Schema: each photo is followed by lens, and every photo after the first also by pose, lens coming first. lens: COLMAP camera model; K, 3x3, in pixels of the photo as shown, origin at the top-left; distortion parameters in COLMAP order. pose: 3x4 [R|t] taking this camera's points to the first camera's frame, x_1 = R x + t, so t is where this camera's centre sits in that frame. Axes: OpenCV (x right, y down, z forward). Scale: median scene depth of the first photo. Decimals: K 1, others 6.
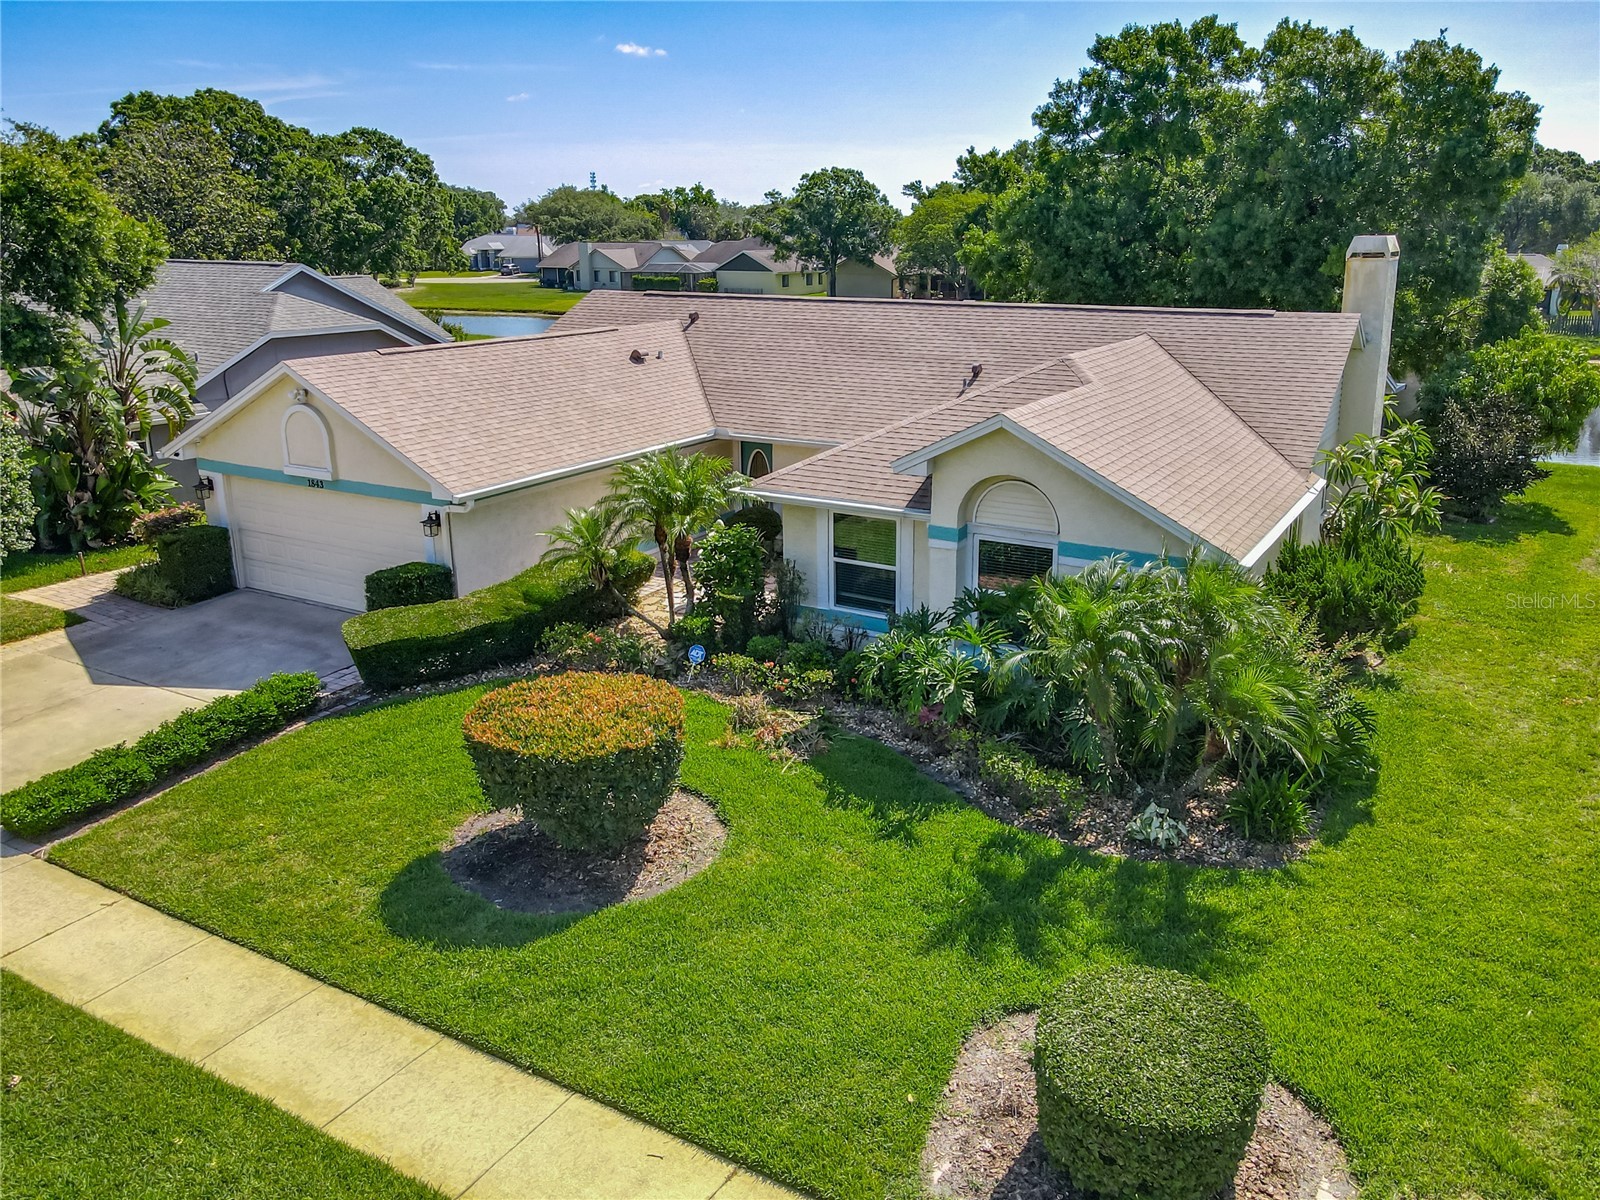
lens RADIAL K [[1126.6, 0, 800.0], [0, 1126.6, 600.0], [0, 0, 1]] dist [0.016176, 0.004333]
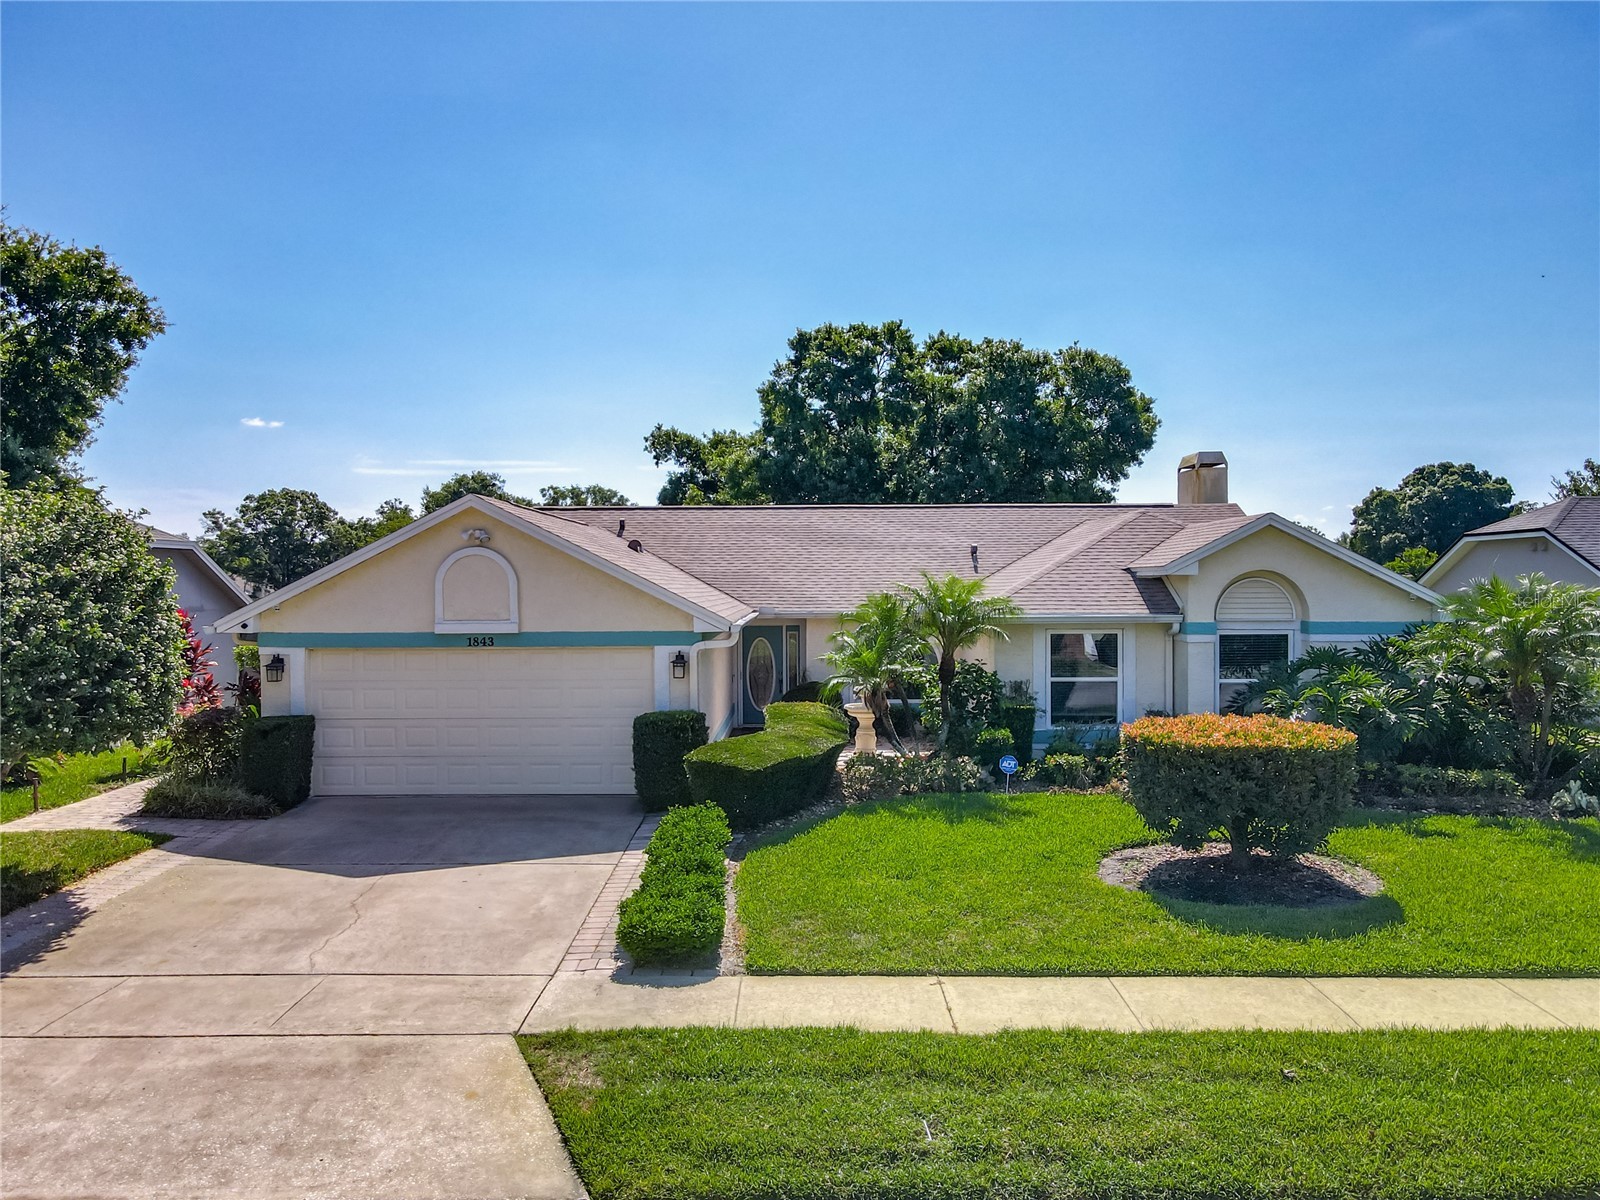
lens RADIAL K [[1159.9, 0, 780.6], [0, 1159.9, 605.8], [0, 0, 1]] dist [0.008890, 0.003491]
pose [[0.891911, -0.018853, 0.451818, -0.620461], [0.142998, 0.959620, -0.242242, 0.112769], [-0.429007, 0.280667, 0.858591, 0.156574]]
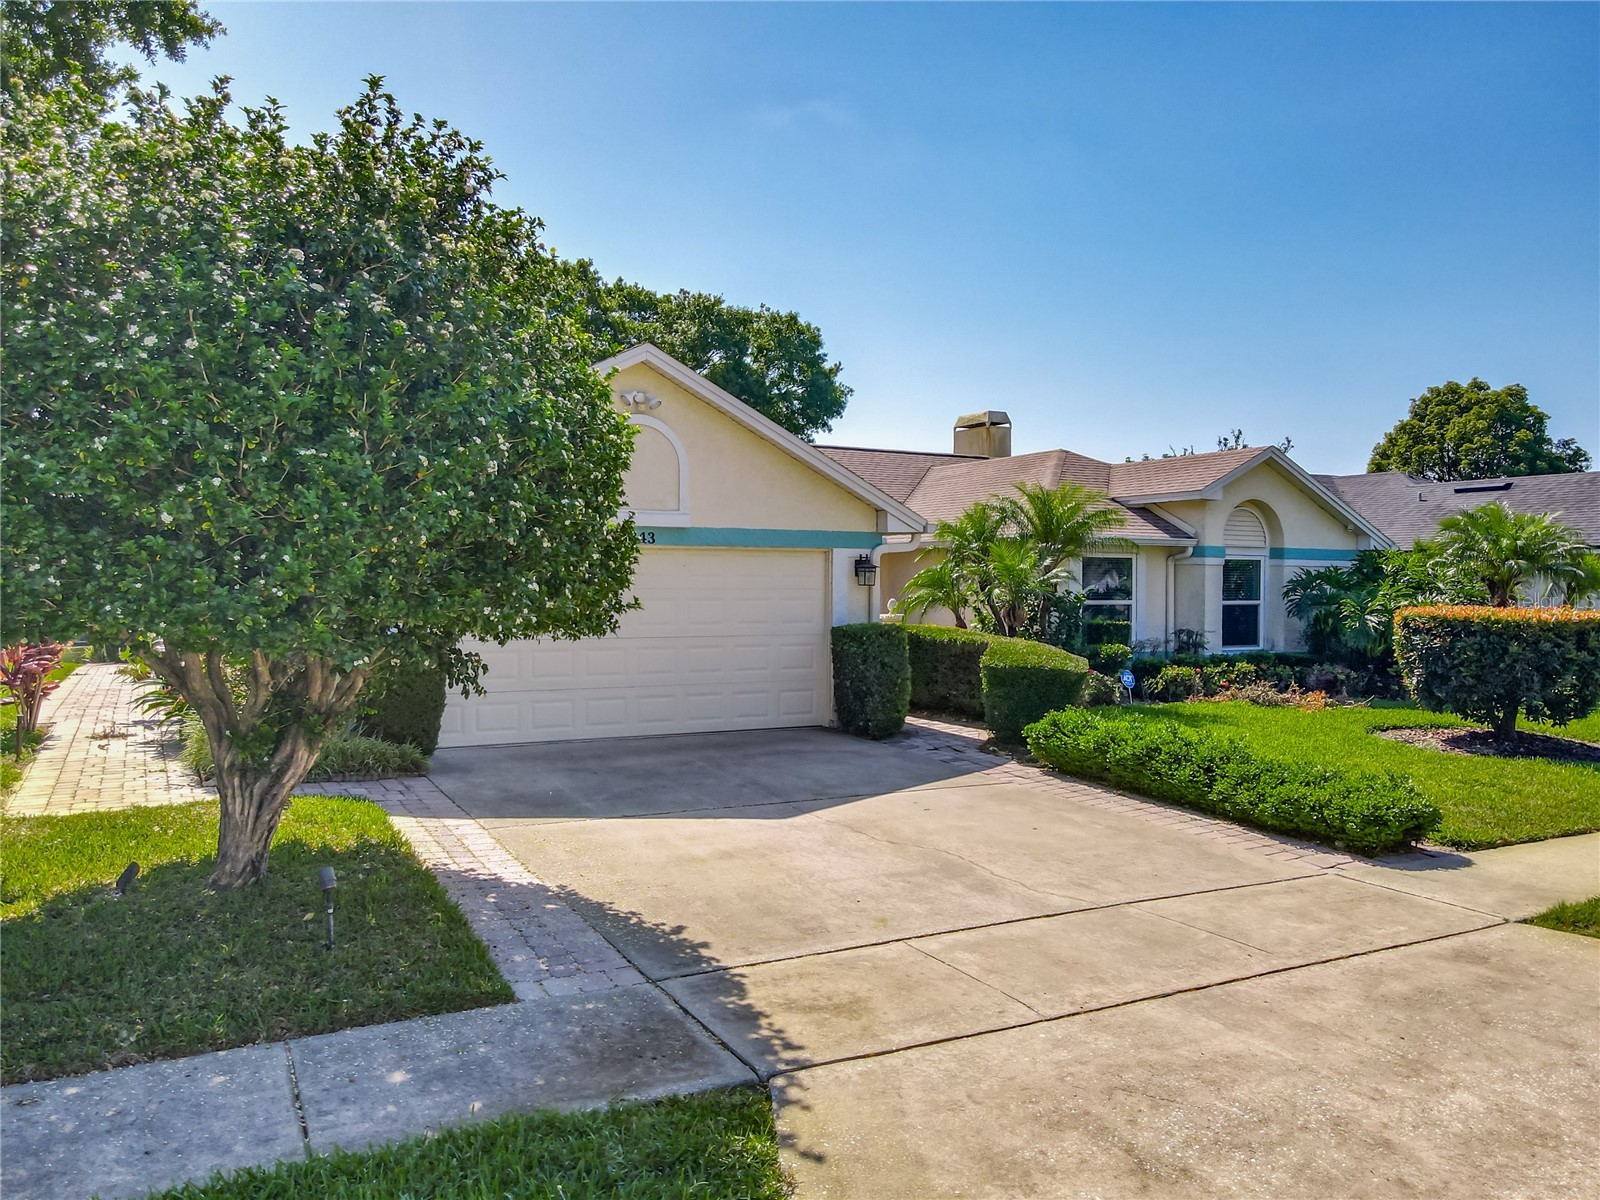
lens RADIAL K [[1182.0, 0, 795.0], [0, 1182.0, 593.1], [0, 0, 1]] dist [0.007077, 0.007488]
pose [[0.577376, -0.012857, 0.816377, -0.934745], [0.237809, 0.959173, -0.153082, 0.054378], [-0.781079, 0.282528, 0.556861, 0.555320]]
